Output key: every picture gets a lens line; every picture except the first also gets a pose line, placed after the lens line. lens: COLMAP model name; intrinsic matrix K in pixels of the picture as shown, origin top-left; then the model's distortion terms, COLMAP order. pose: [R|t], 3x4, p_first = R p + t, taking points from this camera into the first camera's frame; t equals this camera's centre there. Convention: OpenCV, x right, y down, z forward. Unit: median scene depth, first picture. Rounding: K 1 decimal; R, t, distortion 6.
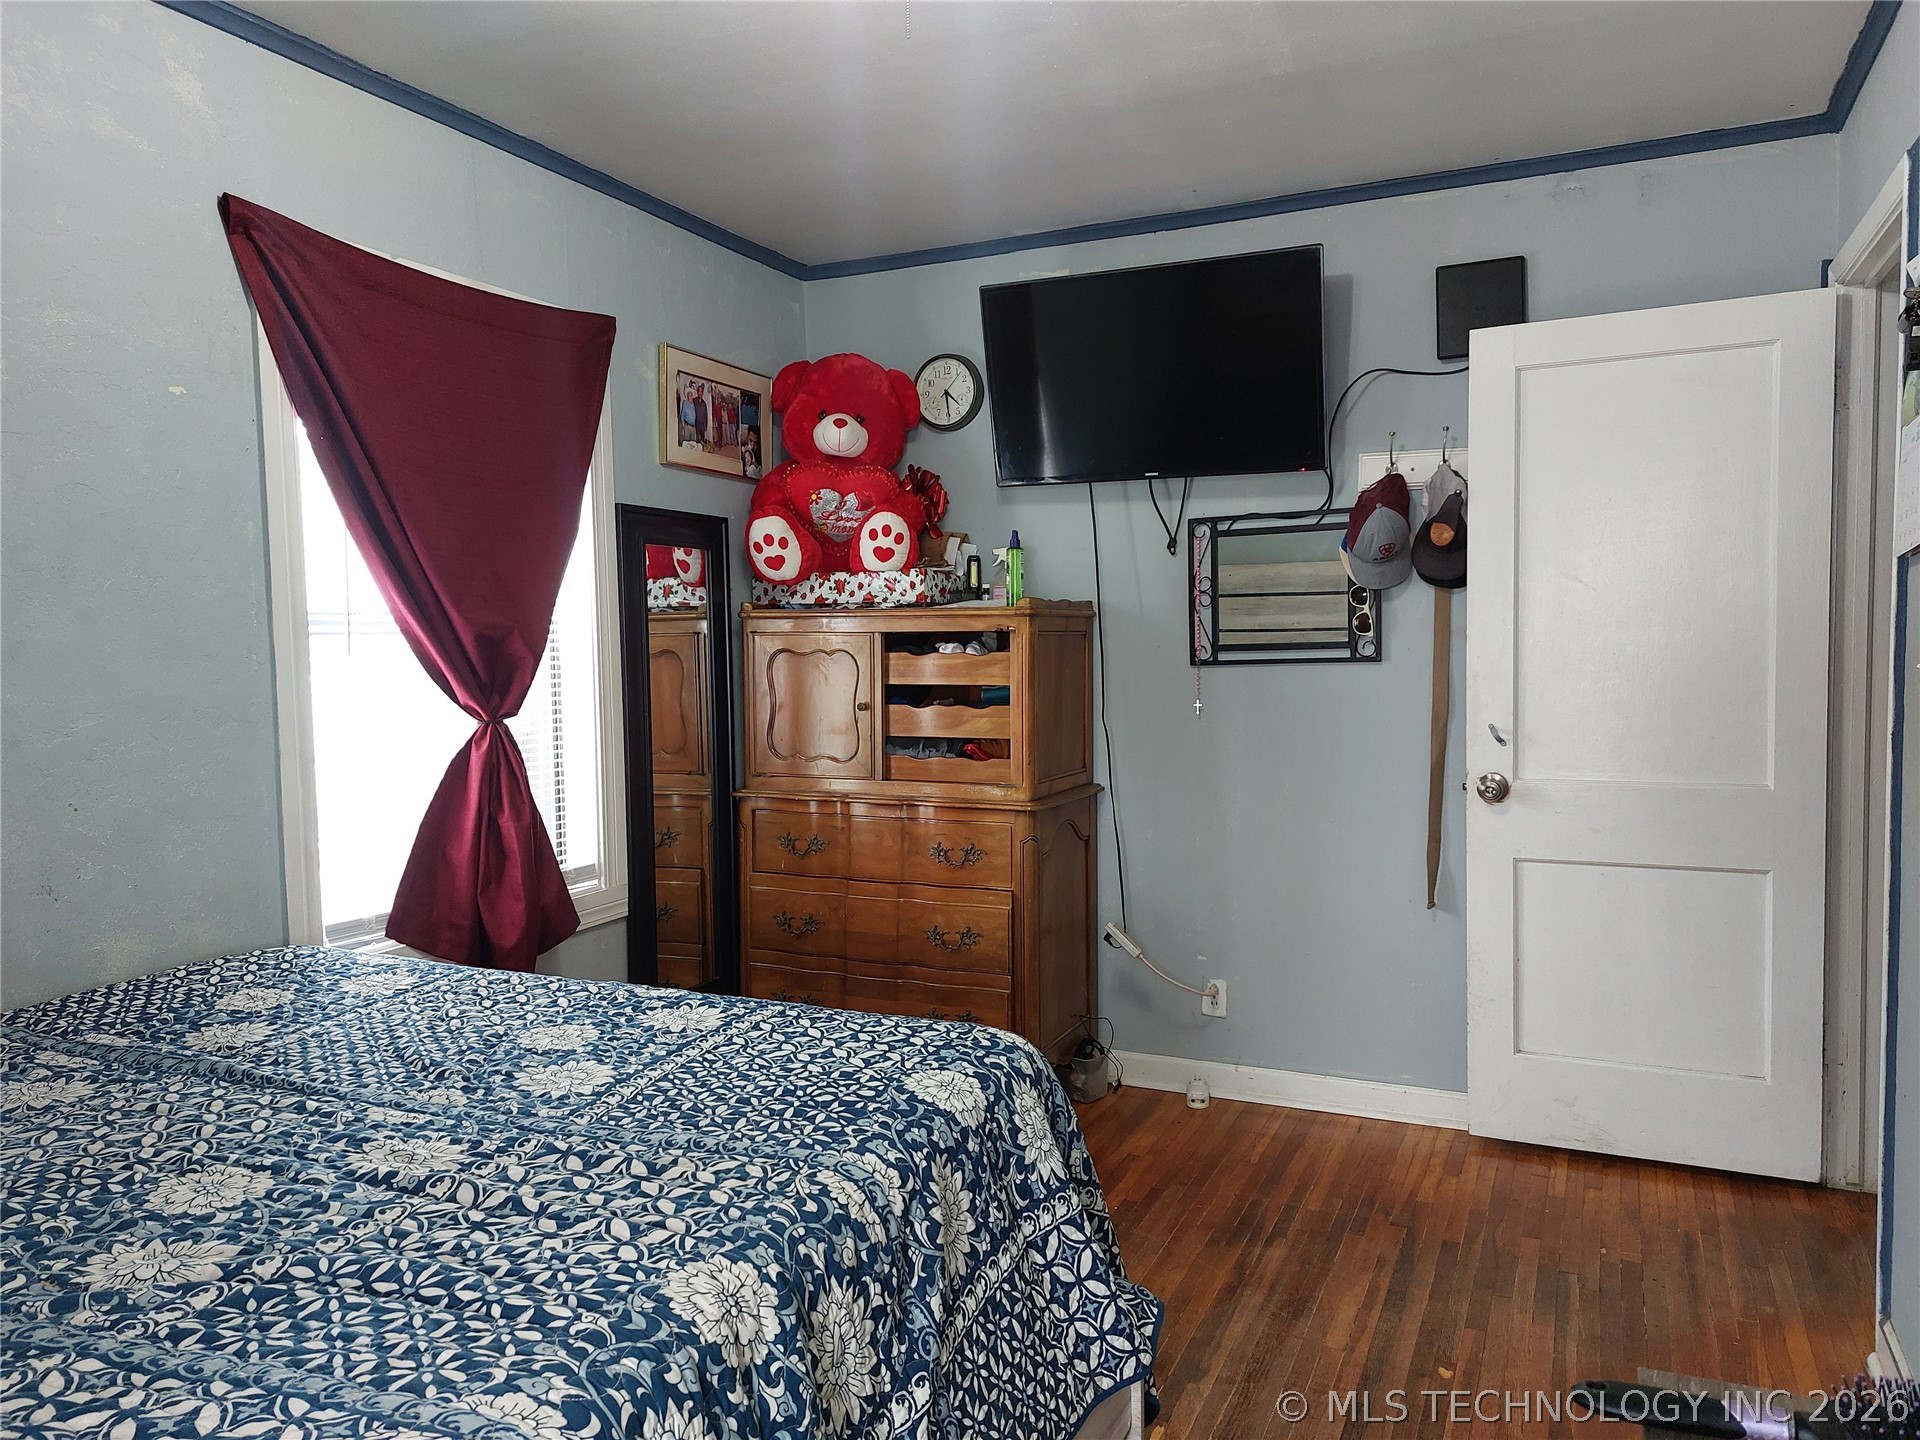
lens RADIAL K [[1365.9, 0, 955.7], [0, 1365.9, 697.0], [0, 0, 1]] dist [0.181739, -0.296296]
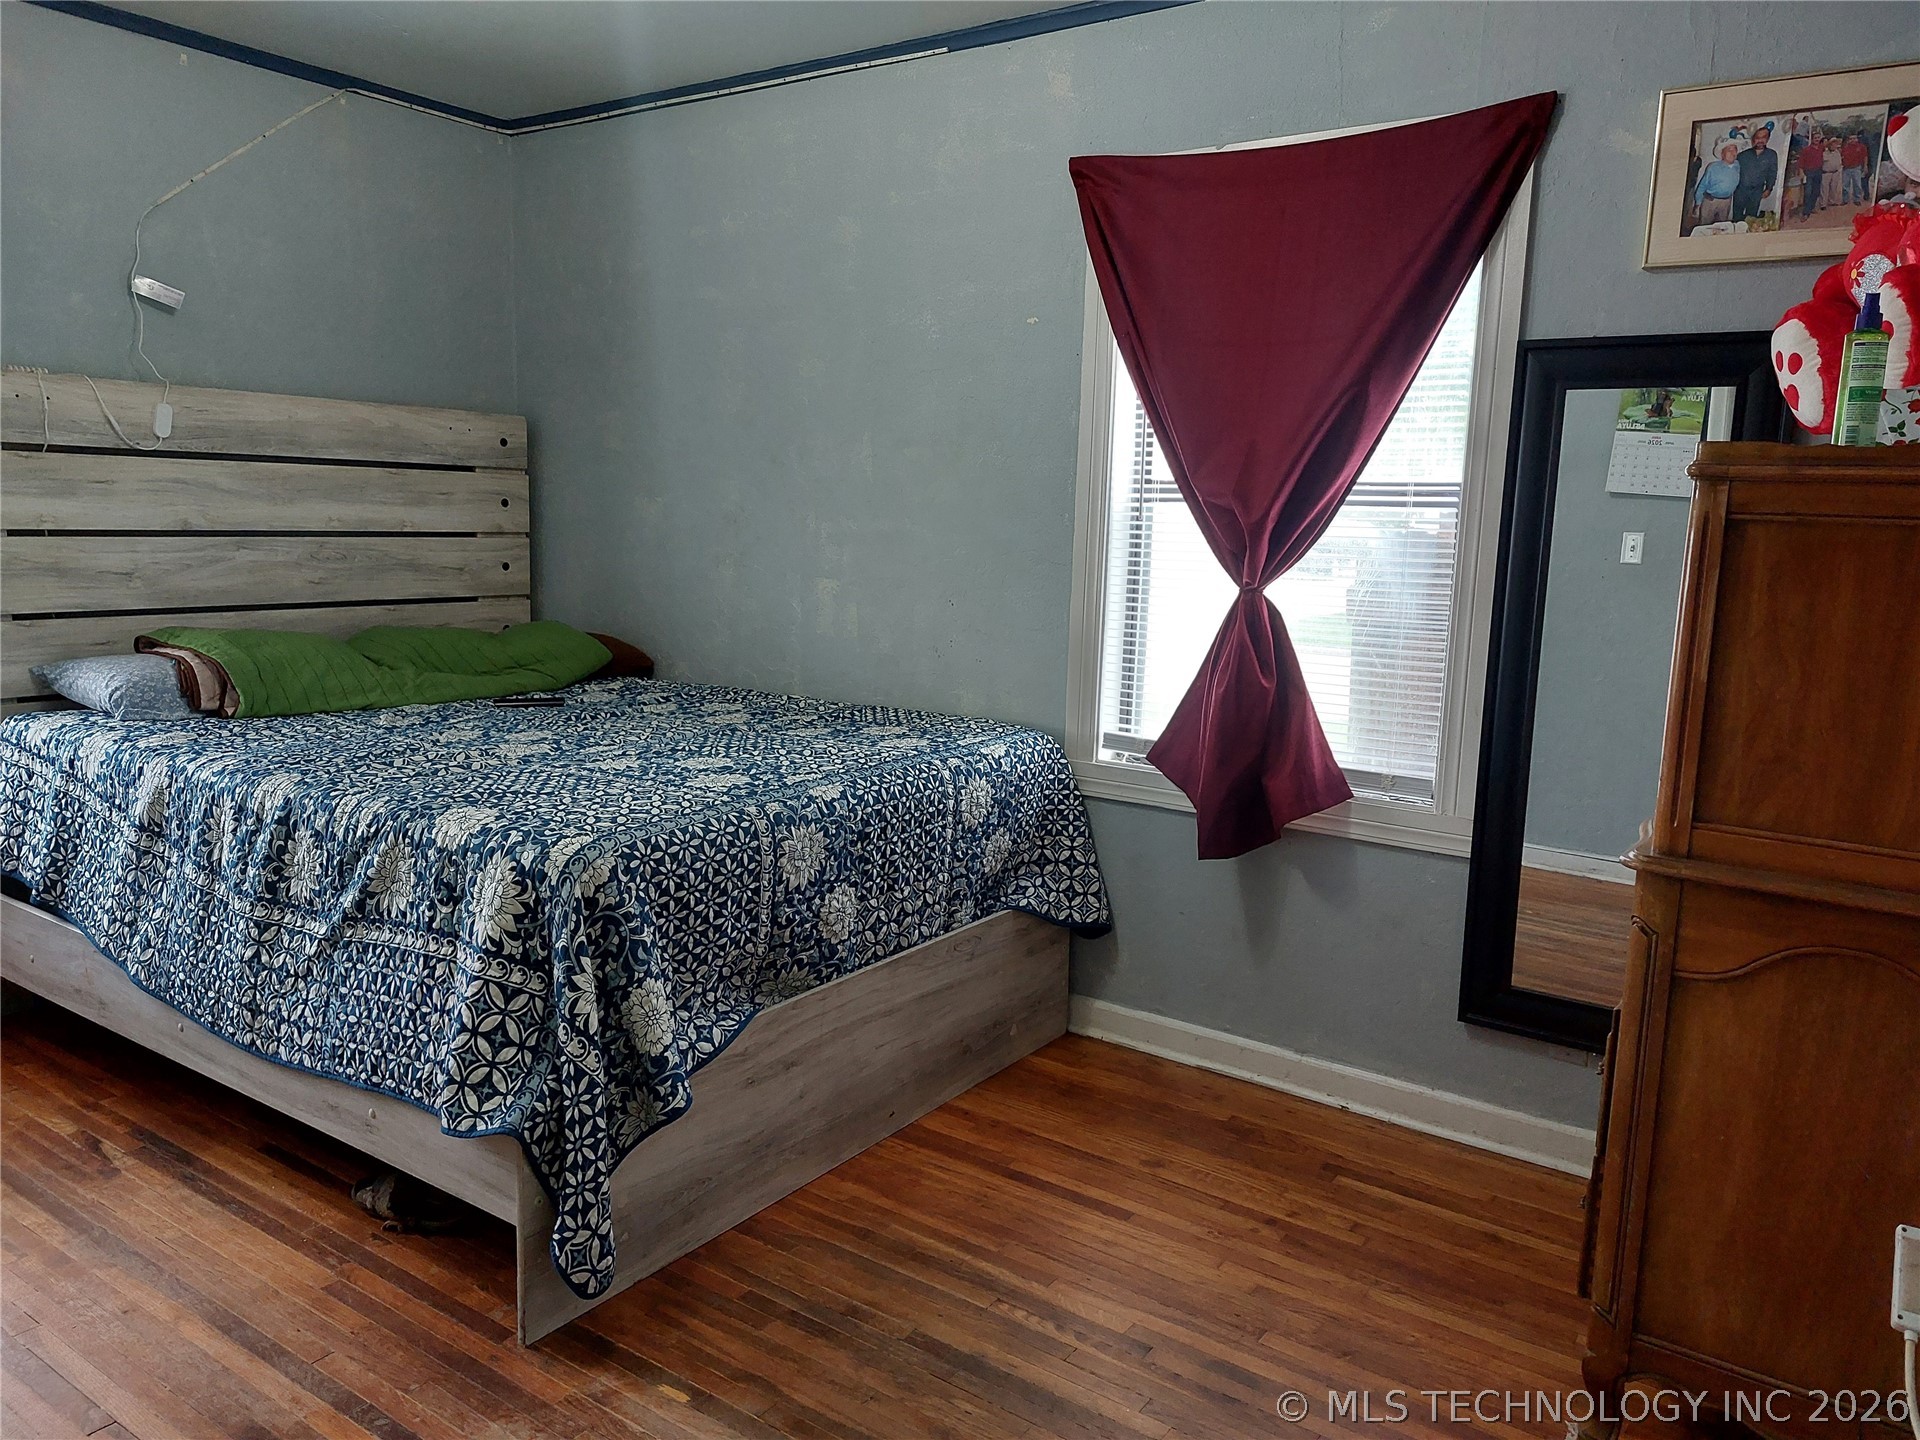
lens RADIAL K [[1361.6, 0, 995.0], [0, 1361.6, 688.0], [0, 0, 1]] dist [0.067964, -0.066394]
pose [[-0.179717, 0.139454, -0.973784, 0.590508], [-0.077323, 0.984835, 0.155307, -0.044900], [0.980675, 0.103207, -0.166208, 0.854177]]
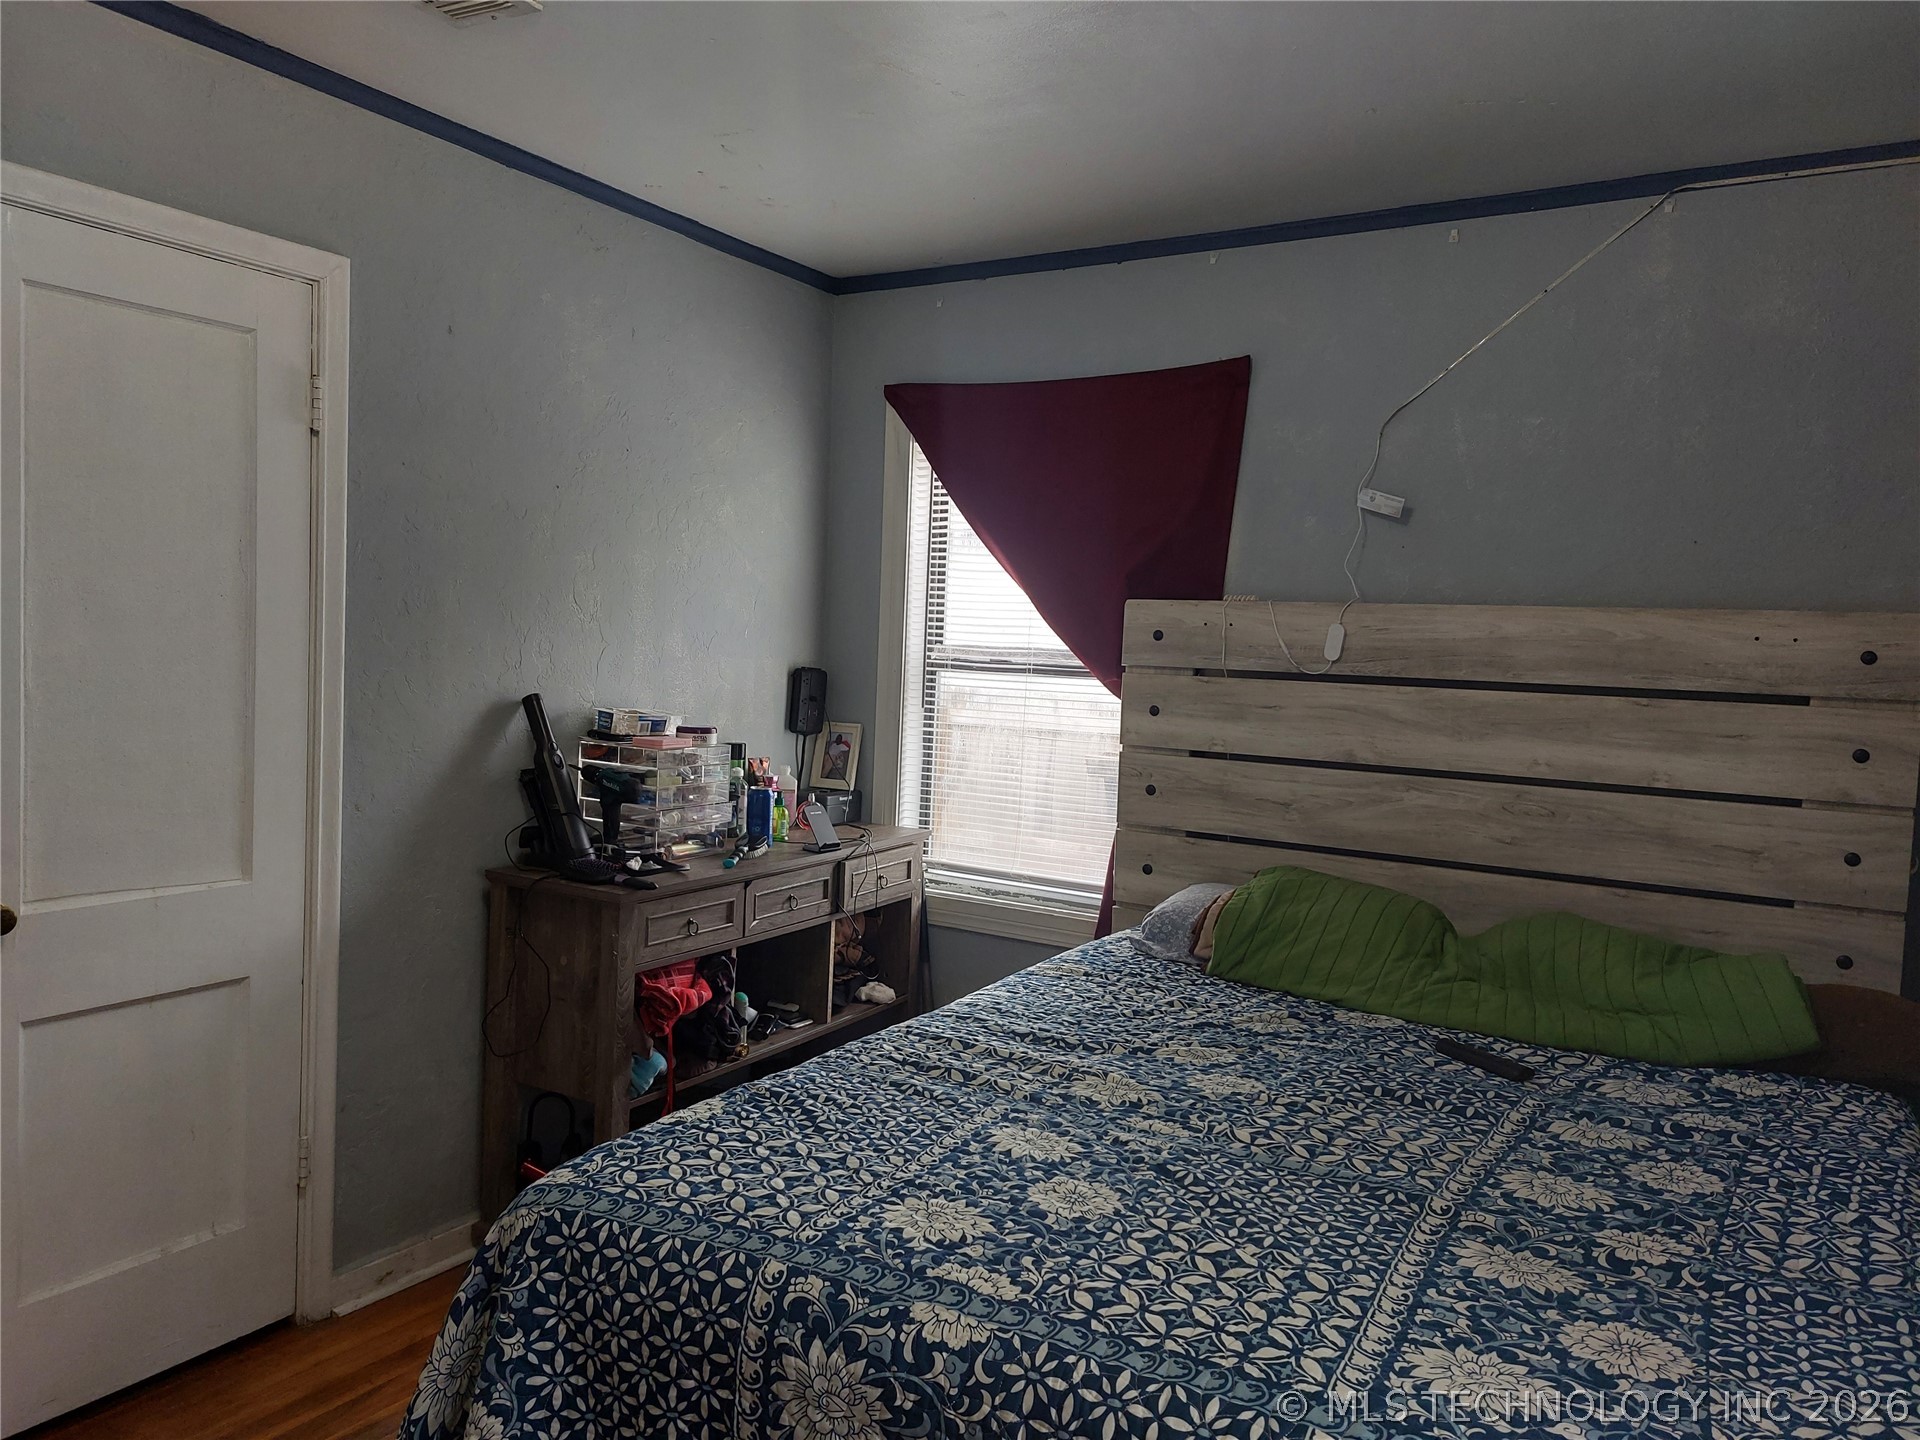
lens RADIAL K [[1371.9, 0, 968.6], [0, 1371.9, 711.8], [0, 0, 1]] dist [0.093525, -0.102217]
pose [[-0.992017, -0.030983, 0.122235, -0.175048], [-0.019161, 0.995126, 0.096727, -0.071262], [-0.124636, 0.093613, -0.987777, 1.010397]]
